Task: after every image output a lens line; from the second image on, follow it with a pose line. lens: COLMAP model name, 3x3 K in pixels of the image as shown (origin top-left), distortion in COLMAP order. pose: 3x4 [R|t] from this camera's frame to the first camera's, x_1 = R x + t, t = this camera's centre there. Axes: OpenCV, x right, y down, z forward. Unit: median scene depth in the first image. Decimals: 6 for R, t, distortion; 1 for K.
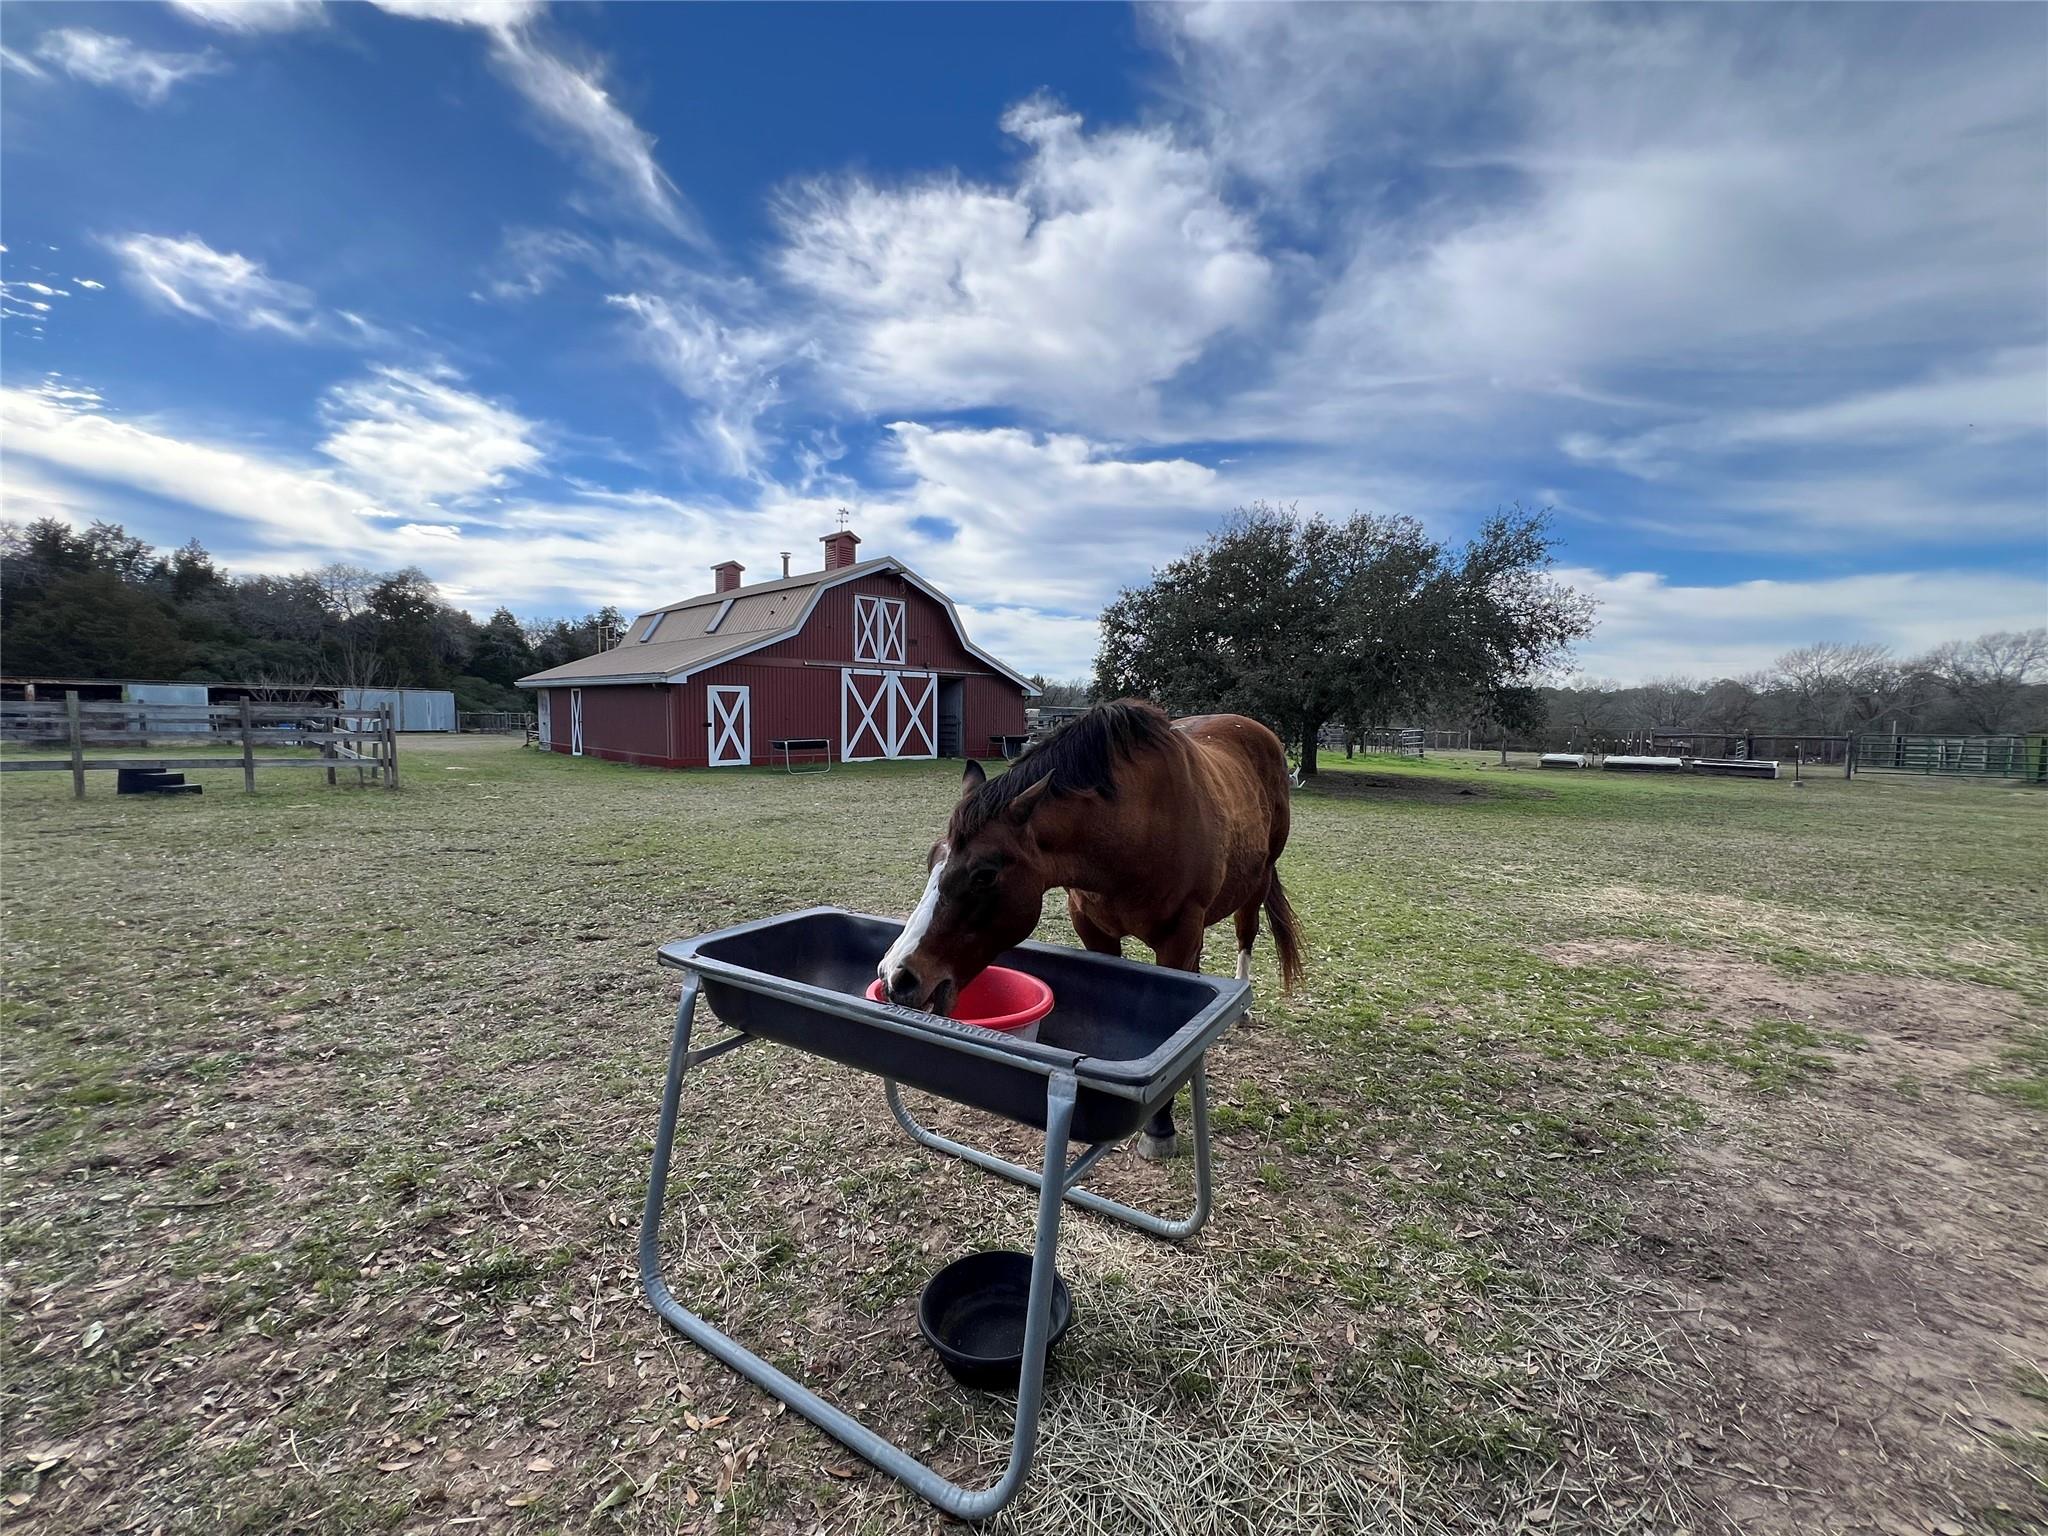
lens RADIAL K [[825.9, 0, 1019.9], [0, 825.9, 774.2], [0, 0, 1]] dist [-0.000109, 0.000220]
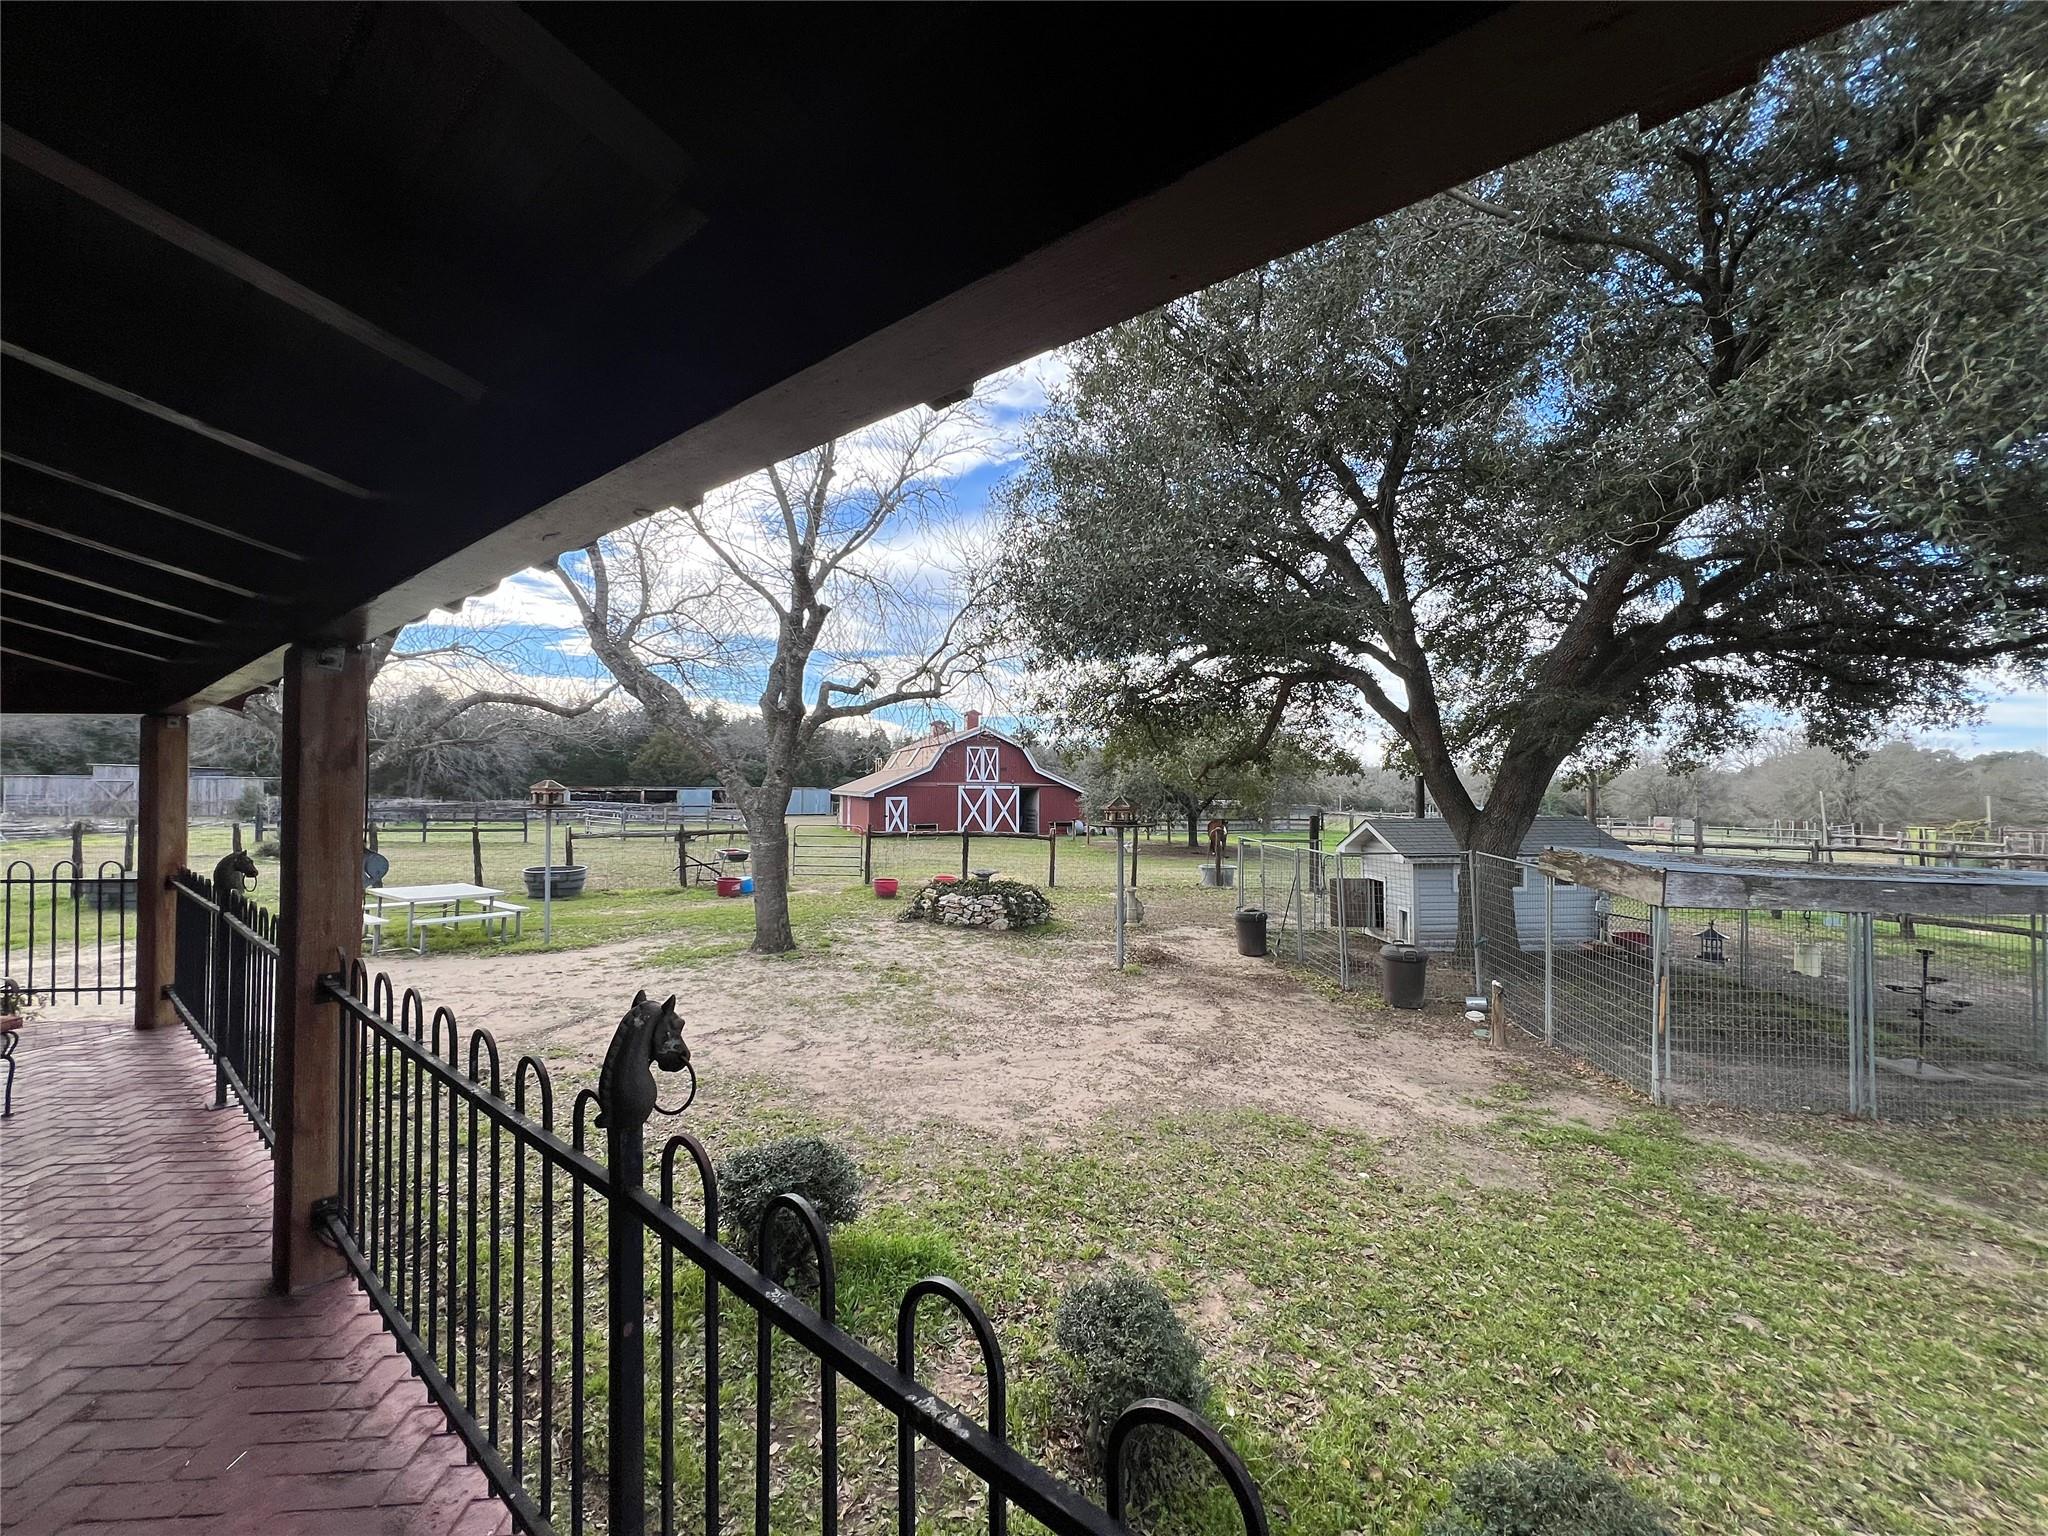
lens RADIAL K [[820.0, 0, 1025.9], [0, 820.0, 768.6], [0, 0, 1]] dist [0.000169, -0.000006]
pose [[0.911365, -0.017667, -0.411219, 0.657743], [-0.024491, 0.994981, -0.097023, 0.009766], [0.410869, 0.098495, 0.906358, -0.600785]]
